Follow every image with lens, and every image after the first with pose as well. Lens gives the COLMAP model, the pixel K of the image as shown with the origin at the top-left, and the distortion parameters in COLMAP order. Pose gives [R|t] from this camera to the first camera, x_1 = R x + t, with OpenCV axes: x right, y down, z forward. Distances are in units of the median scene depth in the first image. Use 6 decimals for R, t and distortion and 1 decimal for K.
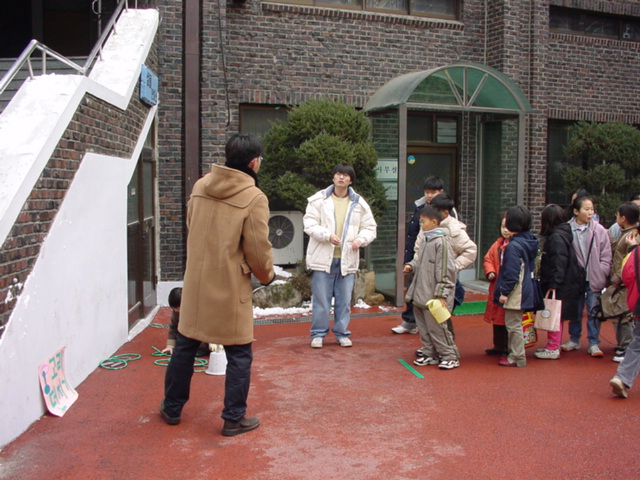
lens RADIAL K [[857.6, 0, 320.0], [0, 857.6, 240.0], [0, 0, 1]] dist [-0.192643, 0.562003]
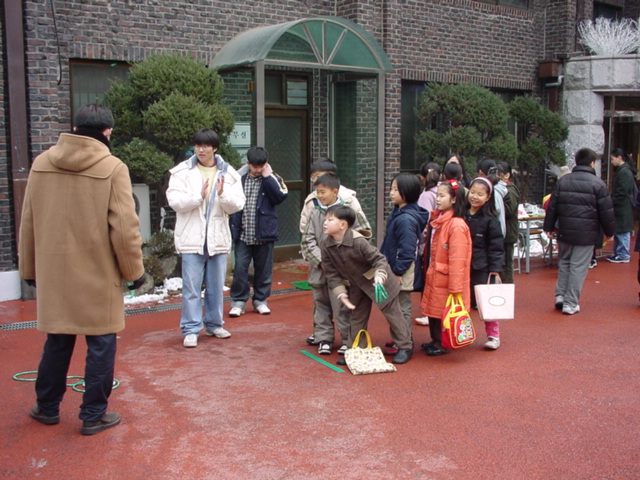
lens RADIAL K [[857.6, 0, 320.0], [0, 857.6, 240.0], [0, 0, 1]] dist [-0.192643, 0.562003]
pose [[0.959208, -0.041884, 0.279583, -0.100206], [0.031114, 0.998597, 0.042852, -0.008229], [-0.280985, -0.032405, 0.959165, 0.121023]]
